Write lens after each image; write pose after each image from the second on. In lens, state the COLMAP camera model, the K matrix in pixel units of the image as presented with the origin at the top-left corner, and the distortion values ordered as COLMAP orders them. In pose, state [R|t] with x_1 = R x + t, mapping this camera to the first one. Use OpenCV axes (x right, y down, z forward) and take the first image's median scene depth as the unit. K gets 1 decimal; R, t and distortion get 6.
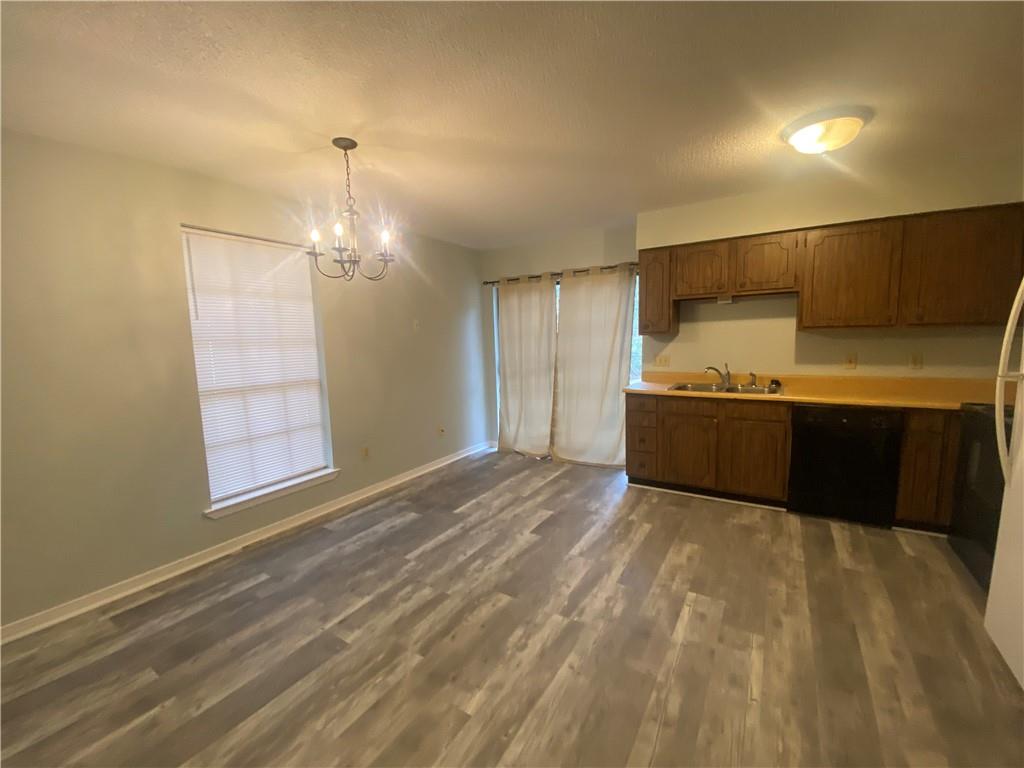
lens RADIAL K [[414.1, 0, 512.0], [0, 414.1, 384.0], [0, 0, 1]] dist [0.031121, -0.023110]
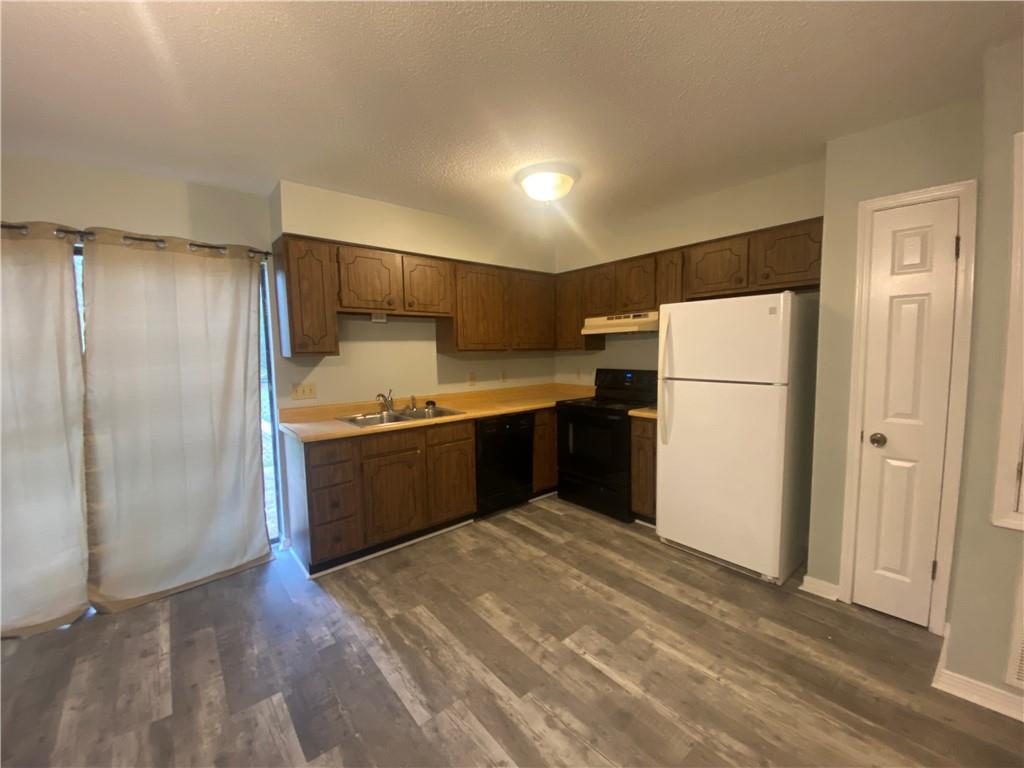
lens RADIAL K [[414.1, 0, 512.0], [0, 414.1, 384.0], [0, 0, 1]] dist [0.031121, -0.023110]
pose [[0.301320, -0.060131, 0.951625, -0.286770], [0.115344, 0.992979, 0.026221, -0.057104], [-0.946521, 0.101864, 0.306141, 0.521020]]
